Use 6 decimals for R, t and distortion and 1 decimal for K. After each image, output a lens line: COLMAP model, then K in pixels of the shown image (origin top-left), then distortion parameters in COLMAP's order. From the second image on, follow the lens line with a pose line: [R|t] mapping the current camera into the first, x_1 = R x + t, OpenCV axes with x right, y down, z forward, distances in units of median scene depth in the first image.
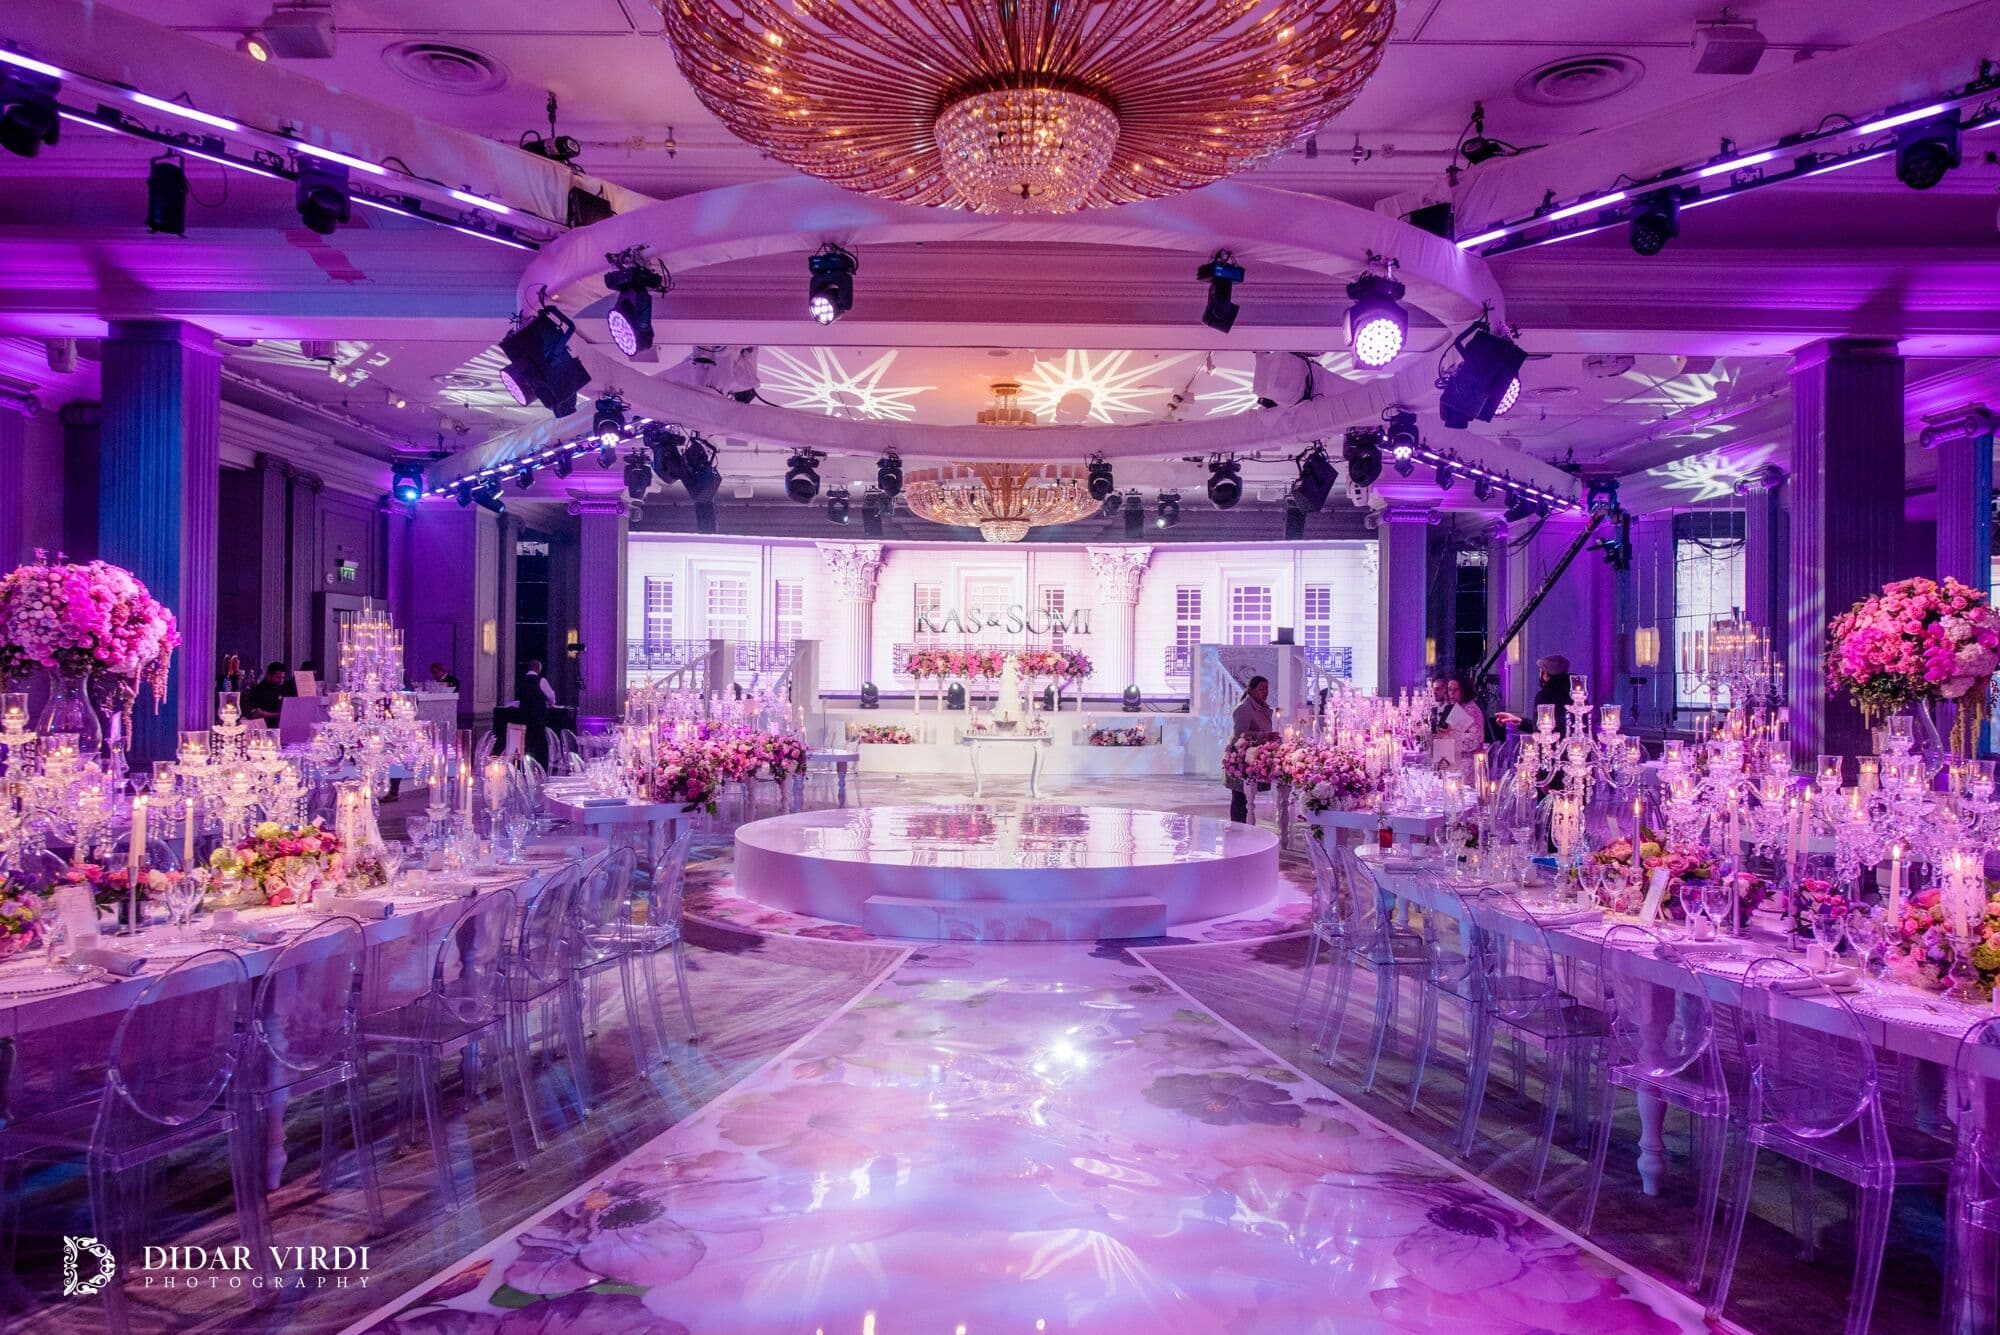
lens RADIAL K [[1355.9, 0, 1002.9], [0, 1355.9, 663.4], [0, 0, 1]] dist [-0.000386, 0.004900]
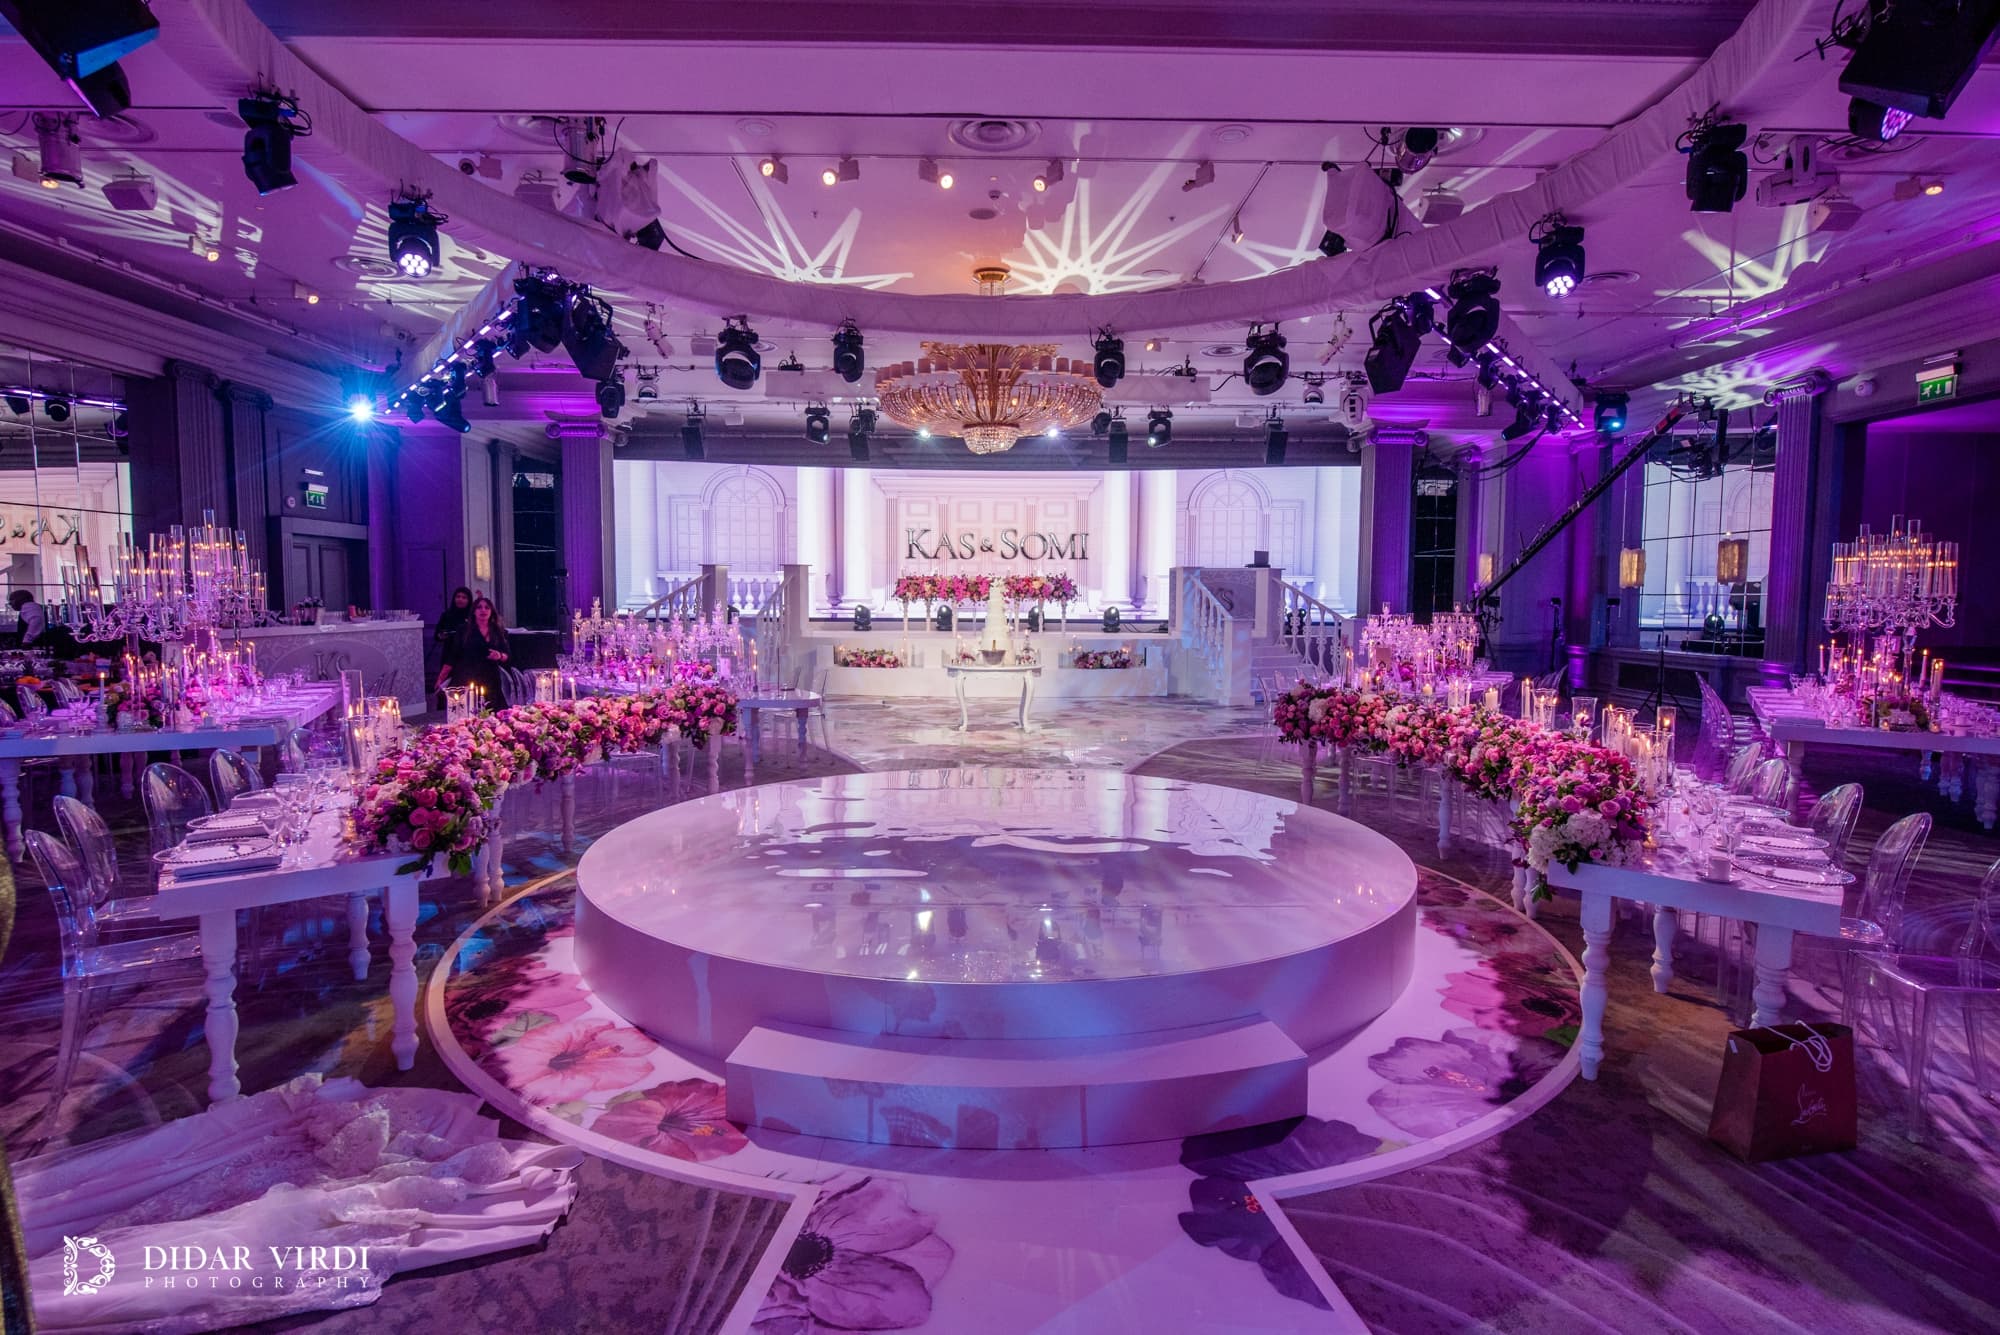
lens RADIAL K [[1022.6, 0, 1002.1], [0, 1022.6, 670.5], [0, 0, 1]] dist [-0.005692, -0.000705]
pose [[0.999903, -0.005373, 0.012851, -0.000759], [0.004286, 0.996523, 0.083212, -0.001974], [-0.013253, -0.083149, 0.996449, 0.330610]]
